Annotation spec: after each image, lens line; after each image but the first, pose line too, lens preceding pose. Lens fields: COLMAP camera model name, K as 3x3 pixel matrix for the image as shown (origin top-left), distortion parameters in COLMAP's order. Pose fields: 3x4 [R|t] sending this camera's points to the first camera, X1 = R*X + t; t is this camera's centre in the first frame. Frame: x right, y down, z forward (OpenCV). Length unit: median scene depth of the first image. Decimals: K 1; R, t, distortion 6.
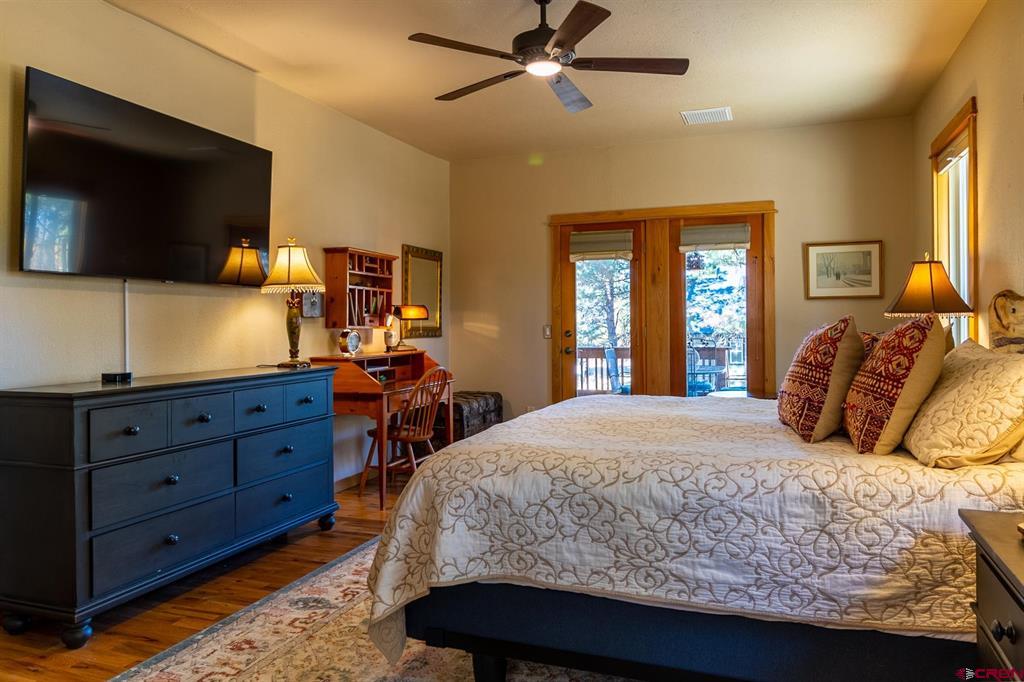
lens RADIAL K [[684.7, 0, 510.8], [0, 684.7, 322.9], [0, 0, 1]] dist [-0.015762, -0.001798]
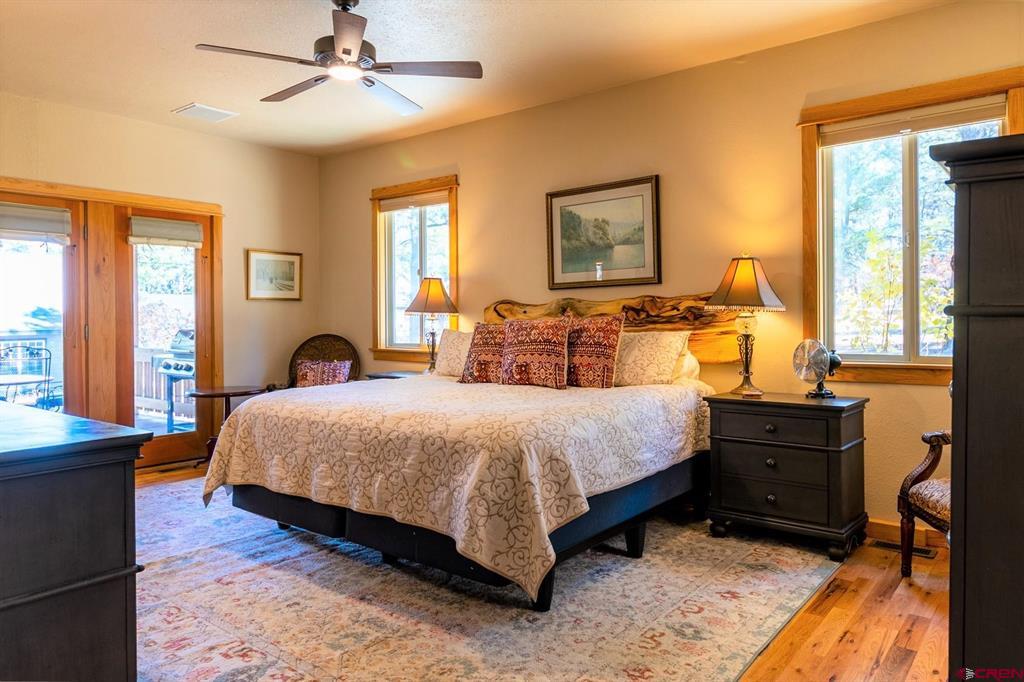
lens RADIAL K [[684.7, 0, 510.8], [0, 684.7, 322.9], [0, 0, 1]] dist [-0.015762, -0.001798]
pose [[0.309893, 0.001311, 0.950770, -0.485310], [0.003220, 0.999992, -0.002428, 0.007197], [-0.950766, 0.003814, 0.309886, 0.249735]]
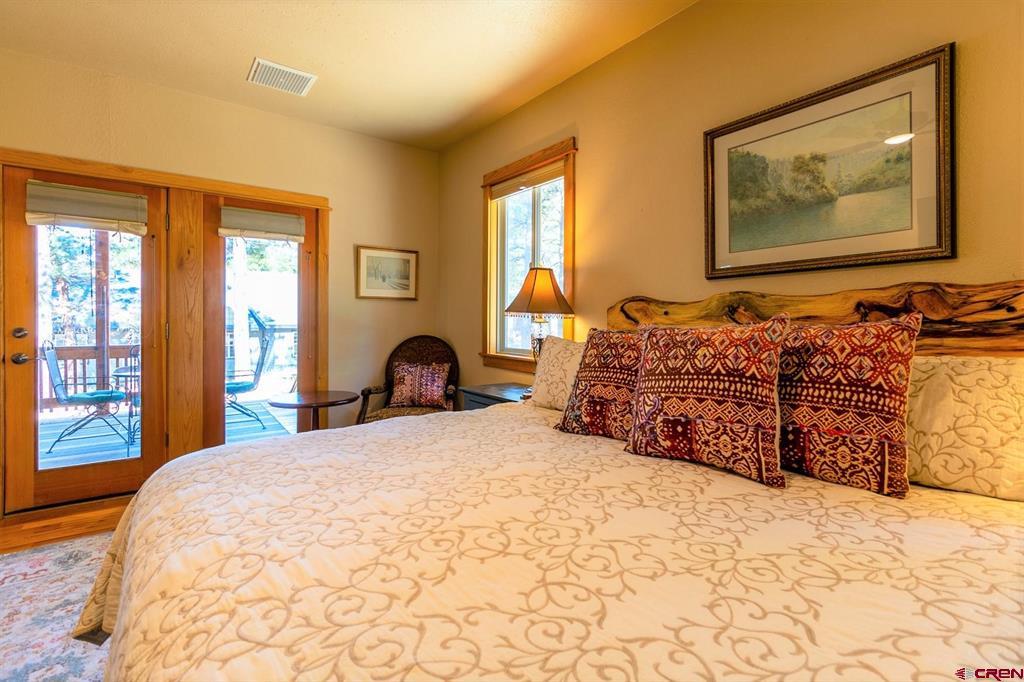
lens RADIAL K [[471.8, 0, 518.6], [0, 471.8, 323.6], [0, 0, 1]] dist [-0.000983, 0.001755]
pose [[0.528391, 0.005957, 0.848980, -0.054349], [-0.011307, 0.999936, 0.000021, 0.001842], [-0.848926, -0.009611, 0.528425, 0.399866]]
